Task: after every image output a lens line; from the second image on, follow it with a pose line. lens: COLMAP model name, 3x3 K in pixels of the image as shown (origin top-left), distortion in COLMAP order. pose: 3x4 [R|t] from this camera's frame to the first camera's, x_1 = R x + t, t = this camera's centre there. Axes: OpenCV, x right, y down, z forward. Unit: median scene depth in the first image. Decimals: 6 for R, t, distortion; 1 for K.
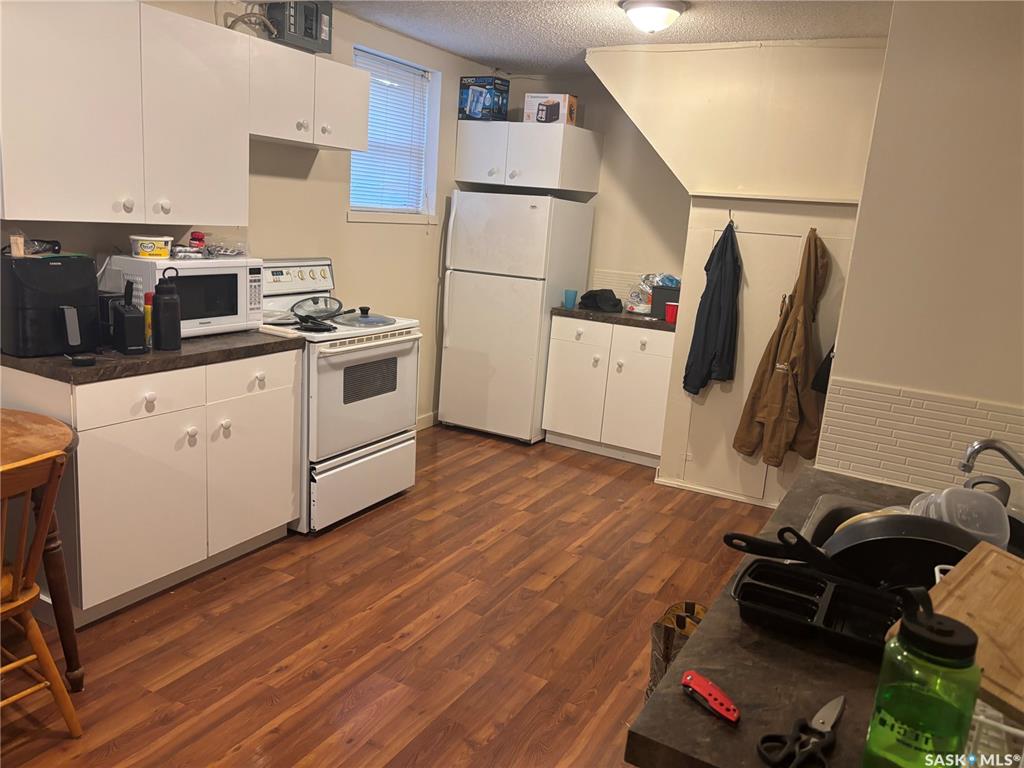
lens RADIAL K [[785.8, 0, 513.4], [0, 785.8, 377.8], [0, 0, 1]] dist [0.048002, -0.002740]
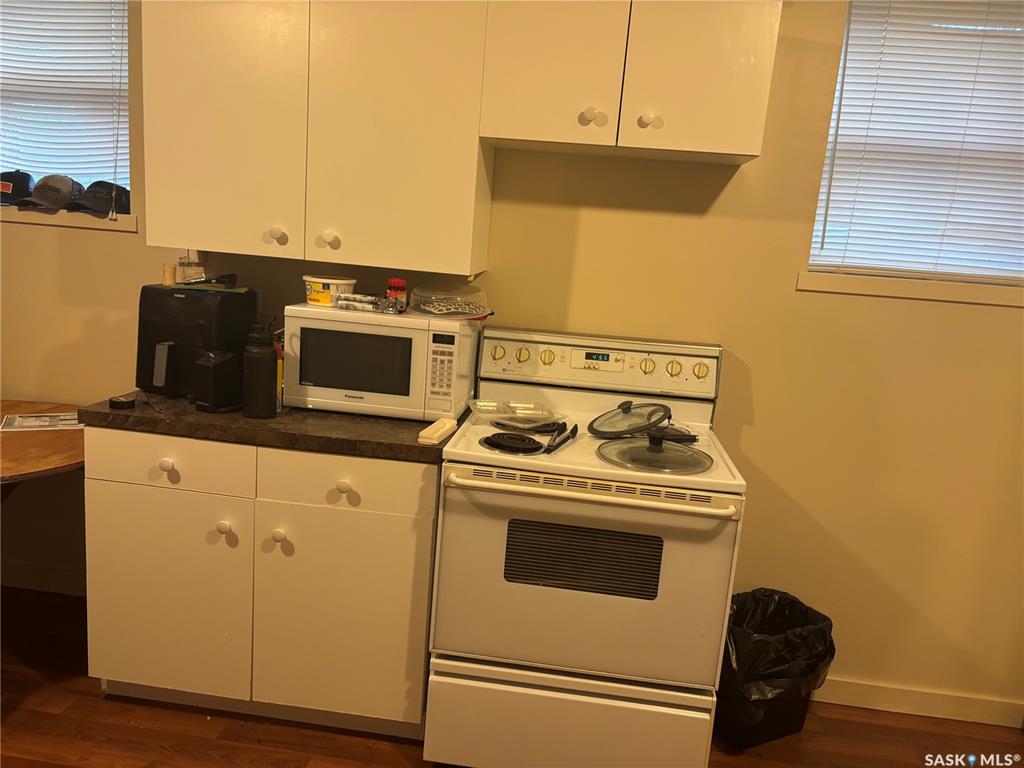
lens RADIAL K [[781.4, 0, 510.4], [0, 781.4, 390.1], [0, 0, 1]] dist [0.050861, -0.046181]
pose [[0.367833, 0.147039, -0.918193, 0.262040], [-0.246171, 0.967588, 0.056332, -0.120667], [0.896715, 0.205312, 0.392108, 0.667901]]
